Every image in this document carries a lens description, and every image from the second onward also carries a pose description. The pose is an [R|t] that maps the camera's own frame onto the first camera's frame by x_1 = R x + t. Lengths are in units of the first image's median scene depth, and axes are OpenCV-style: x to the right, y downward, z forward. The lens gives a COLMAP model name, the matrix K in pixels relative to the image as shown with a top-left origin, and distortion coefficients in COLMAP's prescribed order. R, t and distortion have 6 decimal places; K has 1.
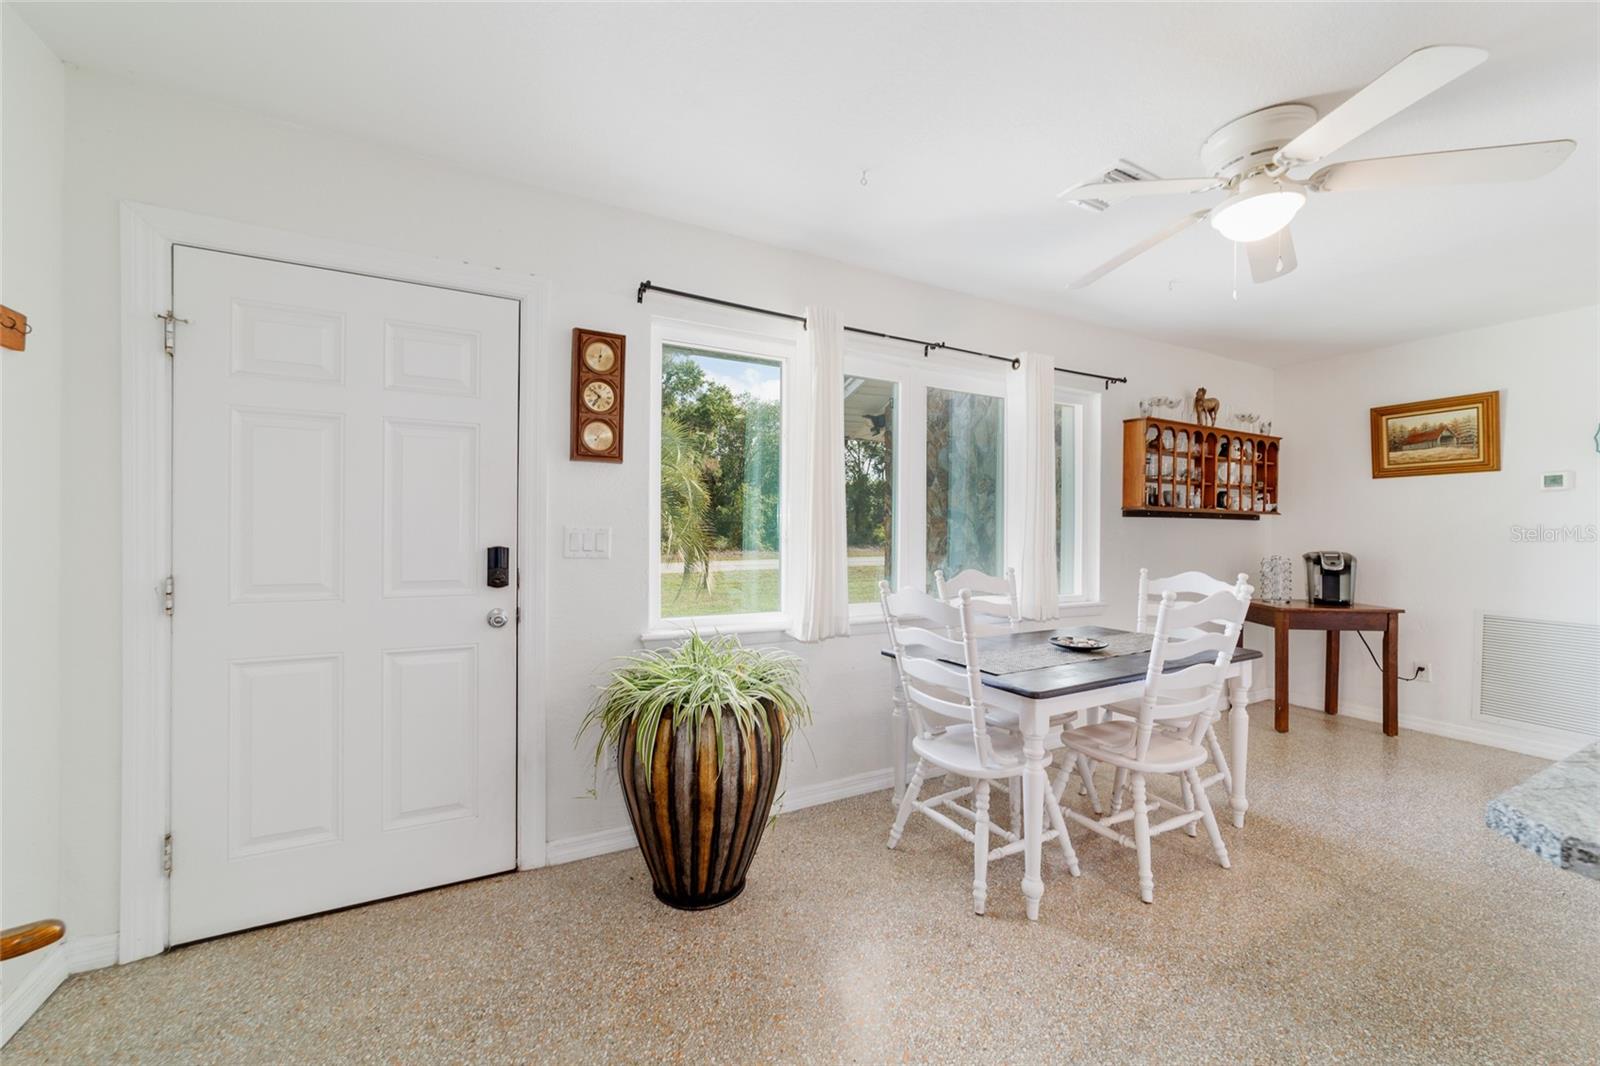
lens RADIAL K [[616.6, 0, 790.8], [0, 616.6, 535.3], [0, 0, 1]] dist [-0.017802, 0.008011]
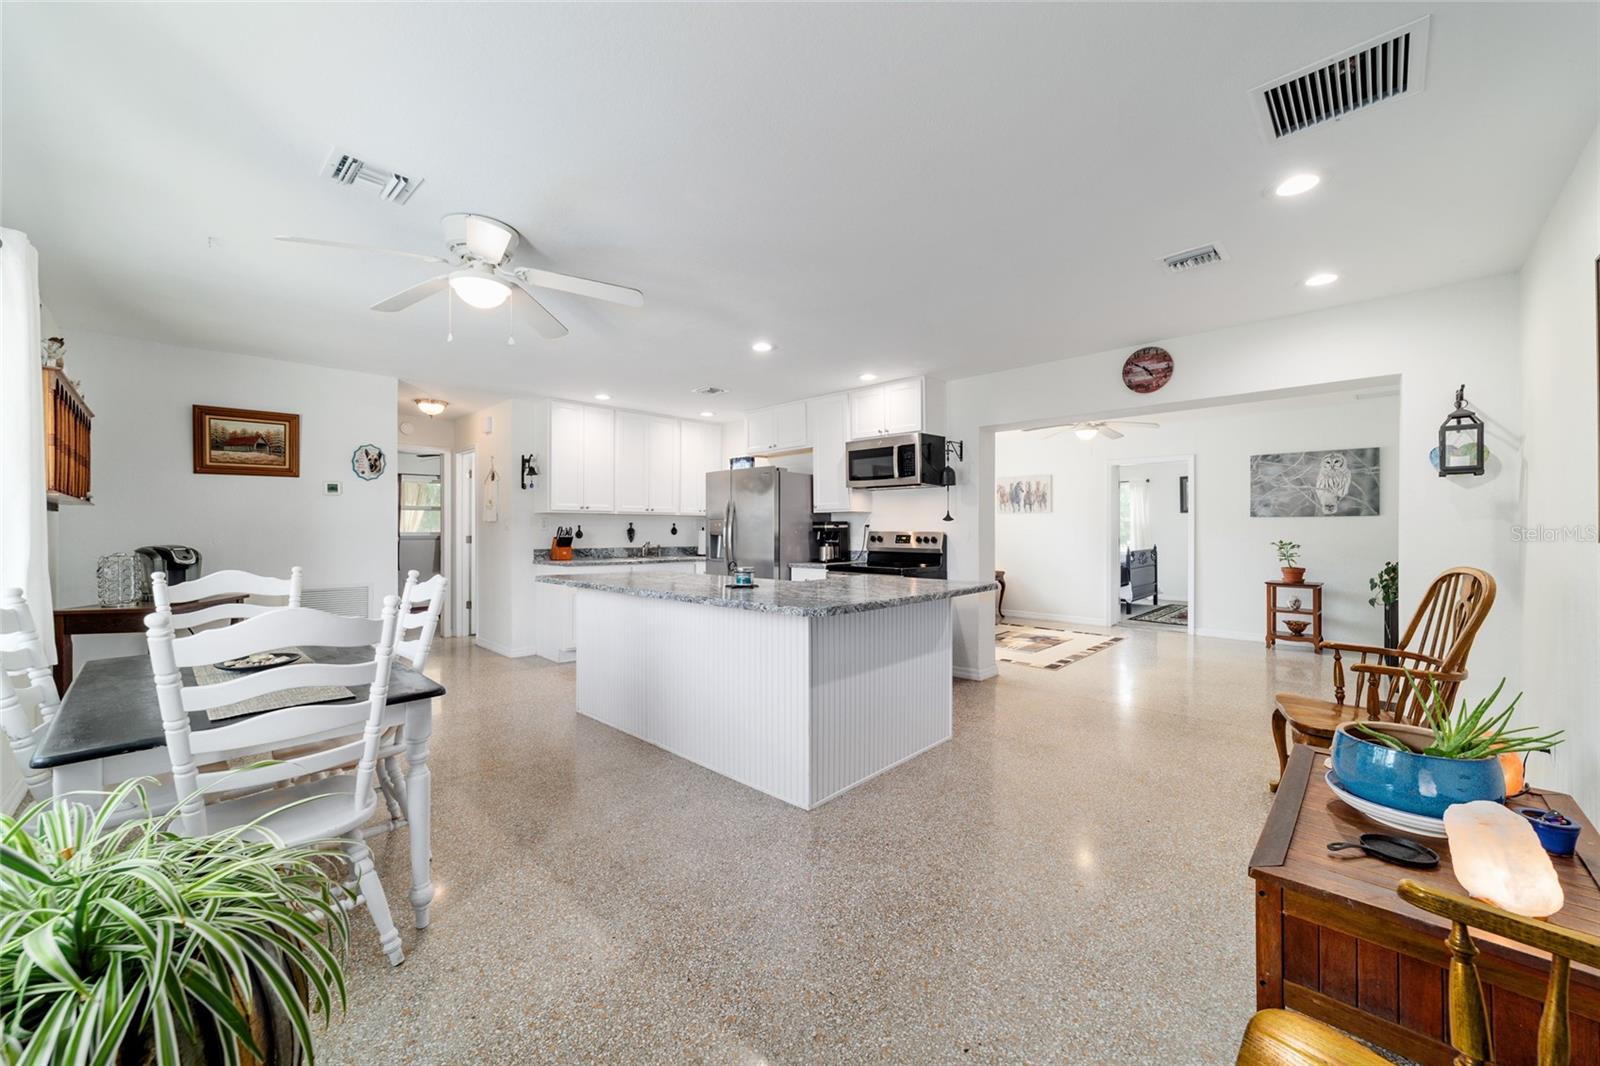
lens RADIAL K [[616.6, 0, 793.9], [0, 616.6, 526.0], [0, 0, 1]] dist [-0.017802, 0.008011]
pose [[-0.309948, -0.006265, 0.950733, -0.413677], [0.005350, 0.999951, 0.008334, -0.008461], [-0.950738, 0.007669, -0.309899, 0.431517]]
